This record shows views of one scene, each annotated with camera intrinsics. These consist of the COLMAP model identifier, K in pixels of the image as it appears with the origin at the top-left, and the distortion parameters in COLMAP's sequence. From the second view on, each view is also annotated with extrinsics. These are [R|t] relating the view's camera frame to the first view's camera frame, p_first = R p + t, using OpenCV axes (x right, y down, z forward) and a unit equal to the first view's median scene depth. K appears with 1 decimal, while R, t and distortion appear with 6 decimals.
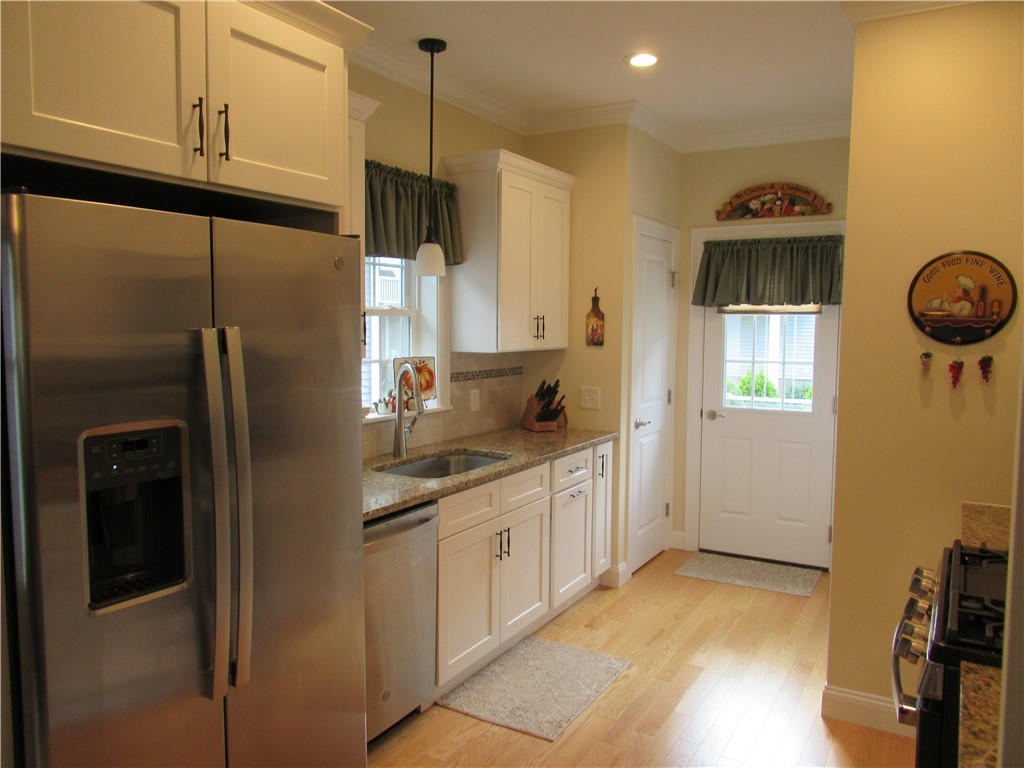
lens RADIAL K [[766.2, 0, 516.3], [0, 766.2, 378.5], [0, 0, 1]] dist [-0.001215, -0.001210]
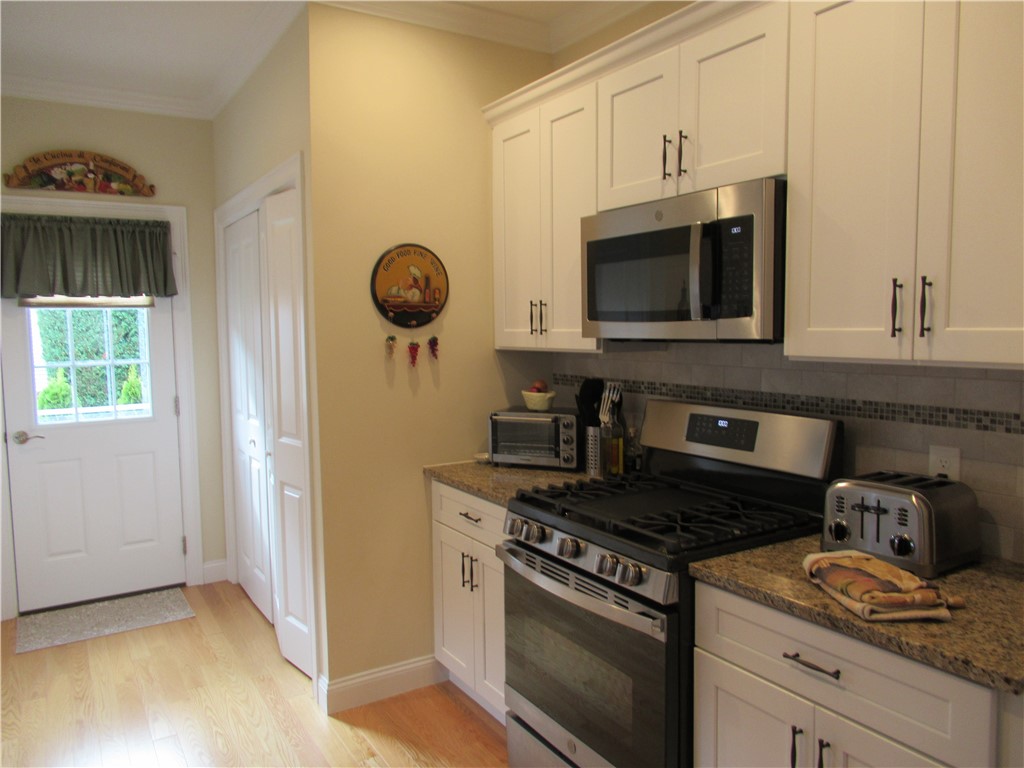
lens RADIAL K [[766.2, 0, 516.3], [0, 766.2, 378.5], [0, 0, 1]] dist [-0.001215, -0.001210]
pose [[0.471047, -0.079895, 0.878483, -0.198899], [0.085519, 0.995335, 0.044667, -0.004260], [-0.877953, 0.054086, 0.475682, 0.198909]]
